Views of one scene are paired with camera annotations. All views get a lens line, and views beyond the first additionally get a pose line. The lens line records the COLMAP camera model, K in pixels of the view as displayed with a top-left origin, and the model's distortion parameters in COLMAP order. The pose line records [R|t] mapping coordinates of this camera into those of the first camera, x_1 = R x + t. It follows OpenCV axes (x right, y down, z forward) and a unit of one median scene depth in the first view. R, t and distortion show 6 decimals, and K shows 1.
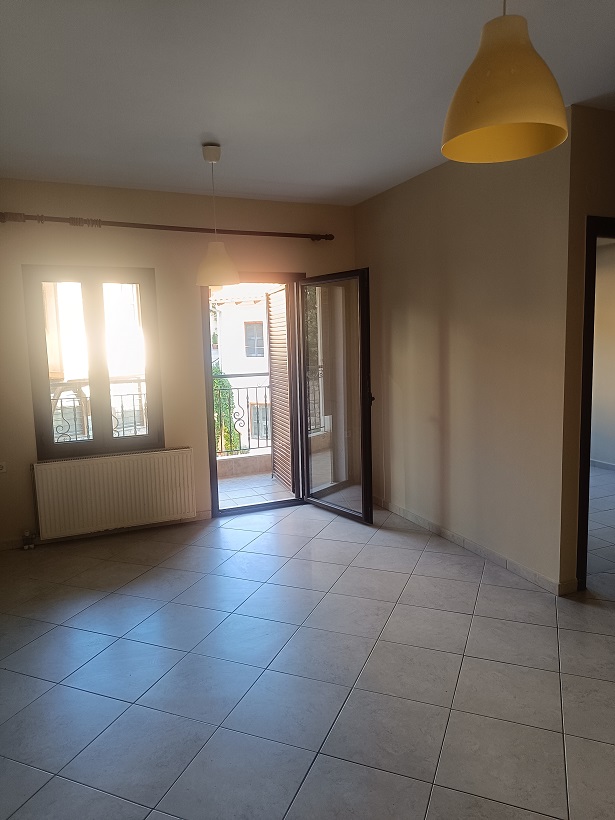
lens RADIAL K [[564.6, 0, 306.4], [0, 564.6, 406.8], [0, 0, 1]] dist [0.040228, -0.056403]
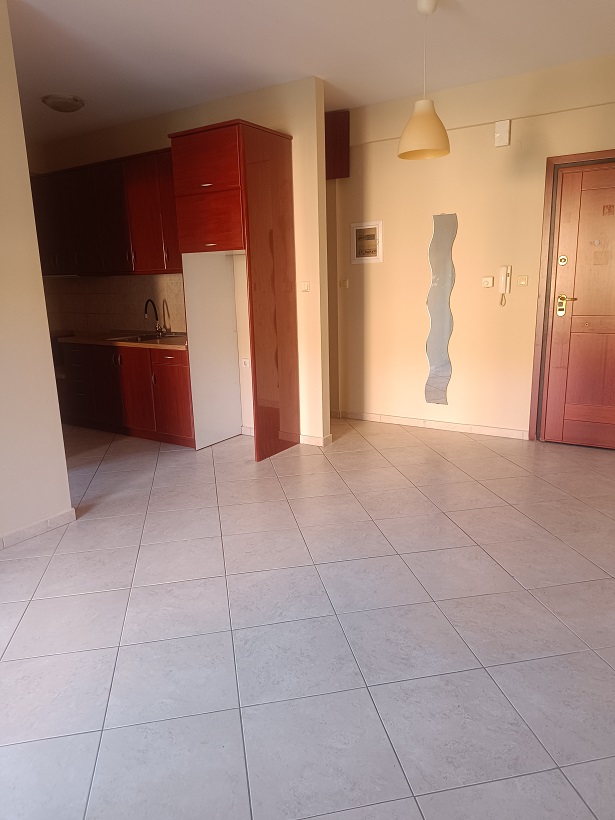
lens RADIAL K [[564.6, 0, 306.4], [0, 564.6, 406.8], [0, 0, 1]] dist [0.040228, -0.056403]
pose [[-0.548582, -0.141777, 0.823988, -0.498594], [0.143776, 0.954841, 0.260013, -0.048459], [-0.823642, 0.261108, -0.503425, 0.978825]]
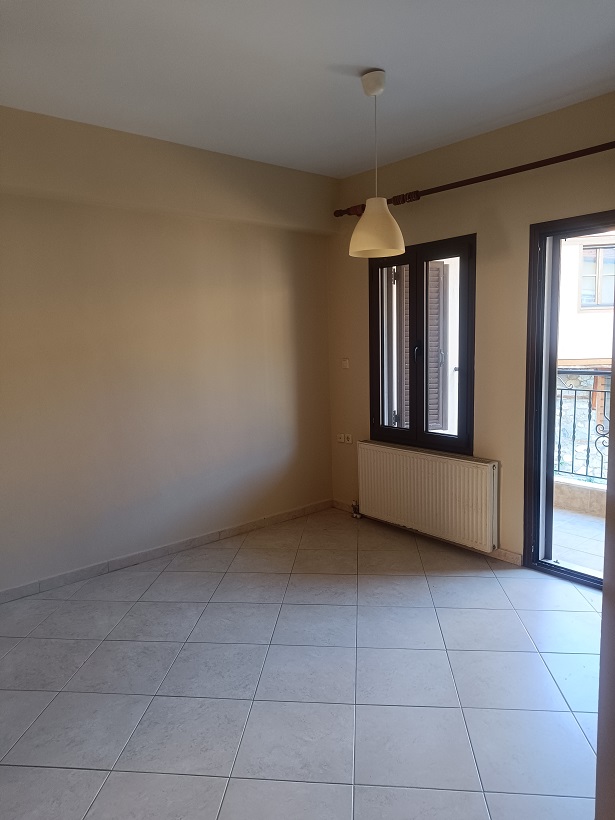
lens RADIAL K [[564.6, 0, 306.4], [0, 564.6, 406.8], [0, 0, 1]] dist [0.040228, -0.056403]
pose [[0.287974, 0.132287, -0.948457, 0.553400], [-0.101451, 0.989054, 0.107147, -0.075671], [0.952249, 0.065366, 0.298243, 0.658079]]
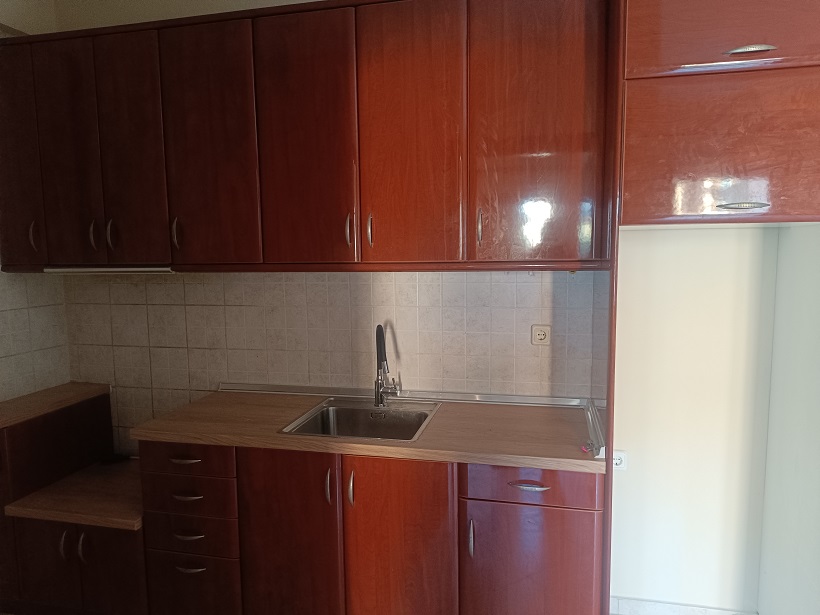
lens RADIAL K [[564.6, 0, 409.9], [0, 564.6, 310.2], [0, 0, 1]] dist [0.040228, -0.056403]
pose [[-0.800637, -0.026694, 0.598555, 0.471750], [0.108759, 0.975935, 0.189002, -0.117378], [-0.589196, 0.216420, -0.778467, 0.973948]]
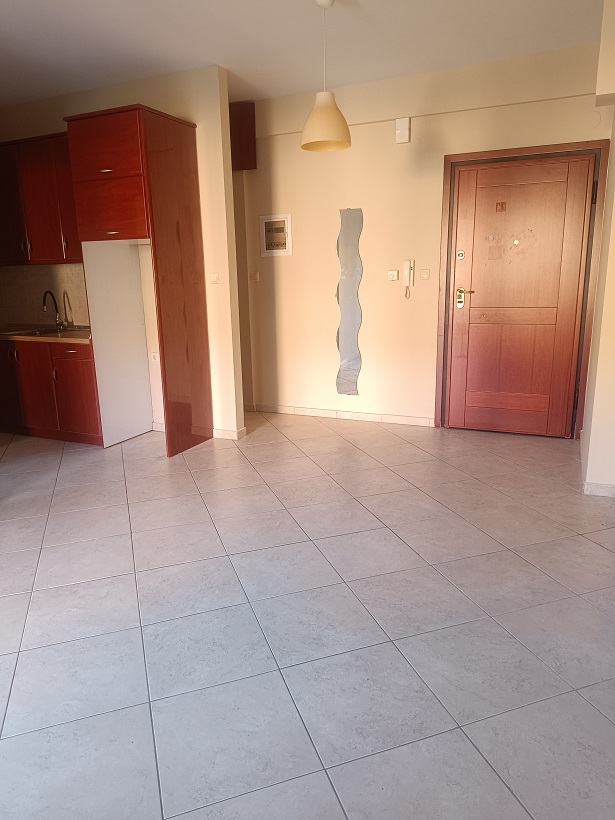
lens RADIAL K [[564.6, 0, 306.4], [0, 564.6, 406.8], [0, 0, 1]] dist [0.040228, -0.056403]
pose [[-0.665050, -0.130596, 0.735291, -0.507294], [0.128851, 0.949759, 0.285230, -0.037856], [-0.735599, 0.284435, -0.614810, 0.973821]]
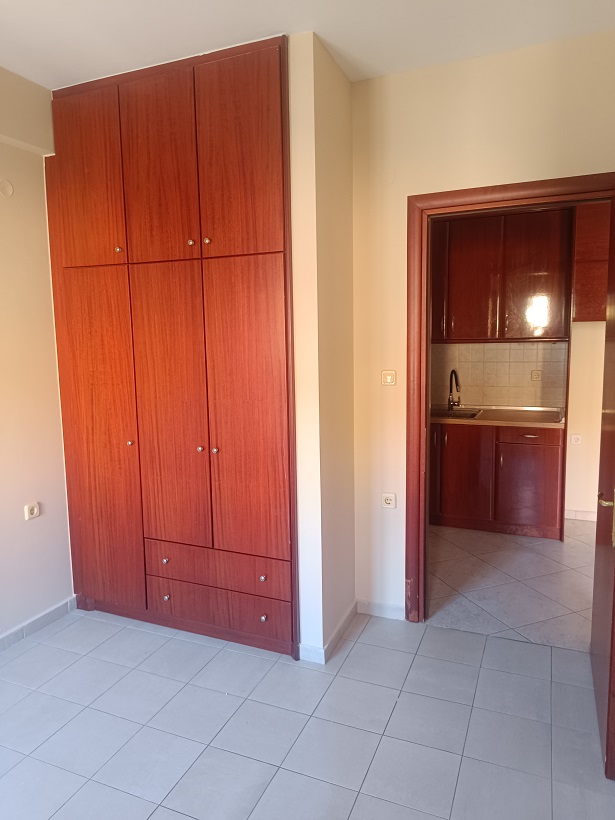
lens RADIAL K [[561.3, 0, 308.1], [0, 561.3, 408.9], [0, 0, 1]] dist [0.042094, -0.066796]
pose [[-0.693692, -0.055878, 0.718101, 0.198412], [0.123050, 0.973136, 0.194591, -0.184957], [-0.709683, 0.223349, -0.668180, 1.575536]]
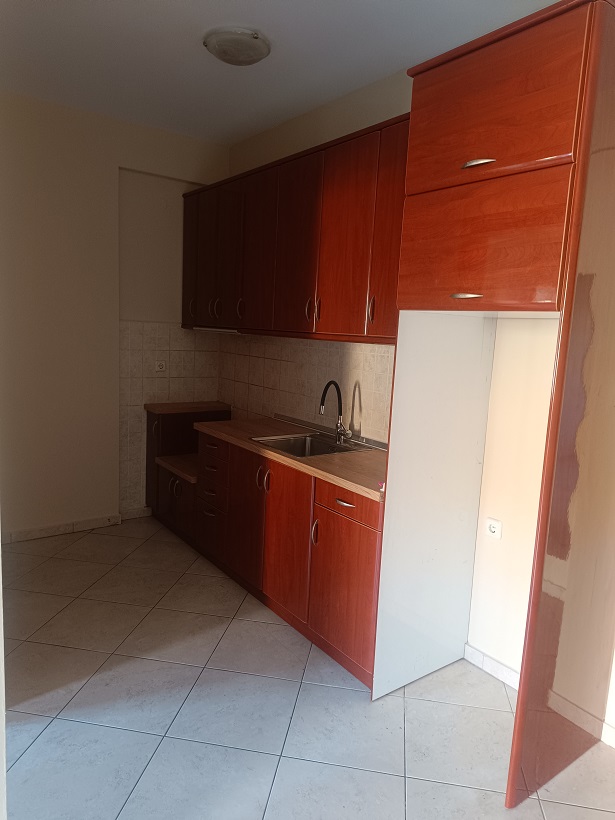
lens RADIAL K [[564.6, 0, 306.4], [0, 564.6, 406.8], [0, 0, 1]] dist [0.040228, -0.056403]
pose [[-0.227972, -0.120308, 0.966206, 0.088086], [0.073778, 0.987350, 0.140348, -0.073486], [-0.970868, 0.103280, -0.216212, 0.752916]]
